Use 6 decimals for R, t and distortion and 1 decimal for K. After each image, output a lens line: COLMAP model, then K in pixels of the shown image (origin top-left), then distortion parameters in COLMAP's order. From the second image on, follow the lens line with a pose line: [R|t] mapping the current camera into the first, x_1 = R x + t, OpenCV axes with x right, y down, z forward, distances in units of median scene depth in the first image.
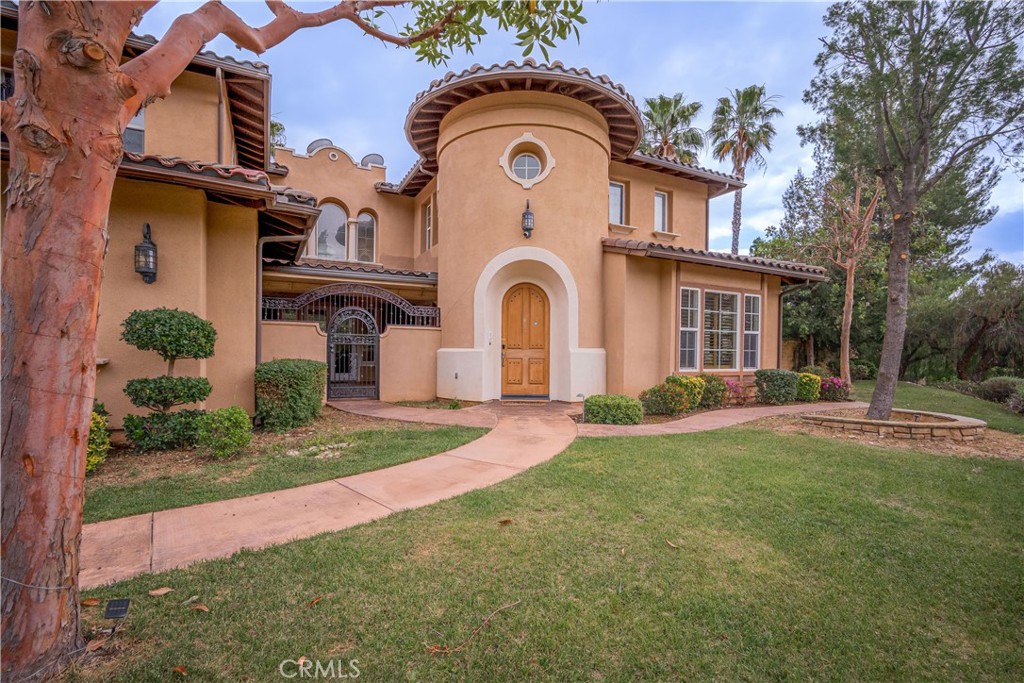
lens RADIAL K [[444.4, 0, 507.7], [0, 444.4, 347.1], [0, 0, 1]] dist [-0.001166, 0.000055]
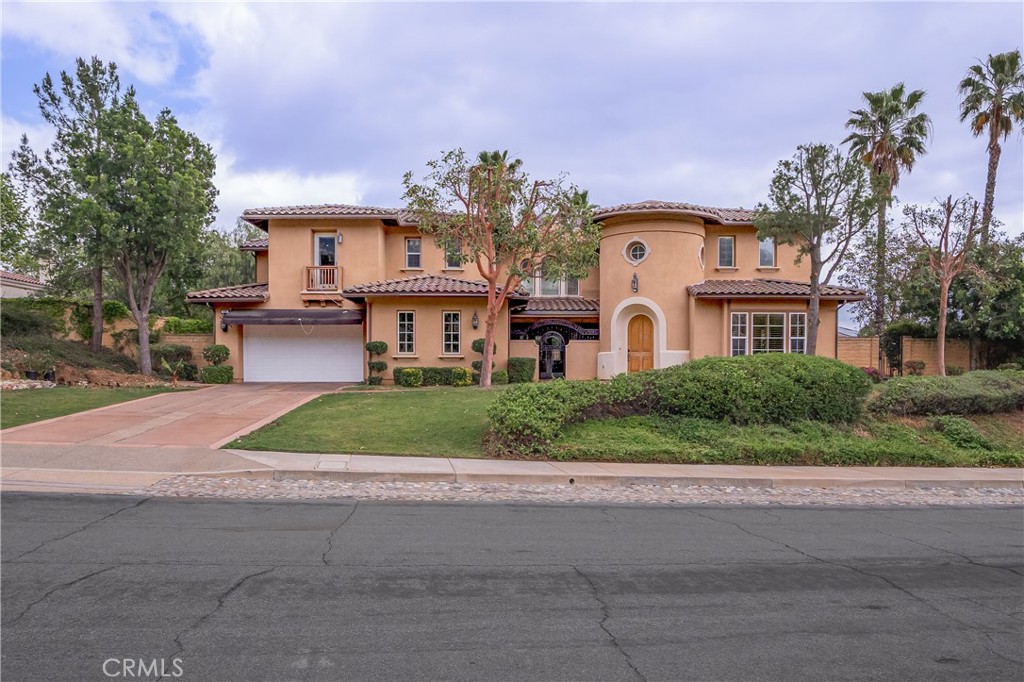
lens RADIAL K [[444.4, 0, 507.7], [0, 444.4, 346.6], [0, 0, 1]] dist [-0.001166, 0.000055]
pose [[0.881642, -0.019754, -0.471506, 0.414606], [0.001934, 0.999266, -0.038249, 0.052753], [0.471915, 0.032810, 0.881033, -0.840135]]
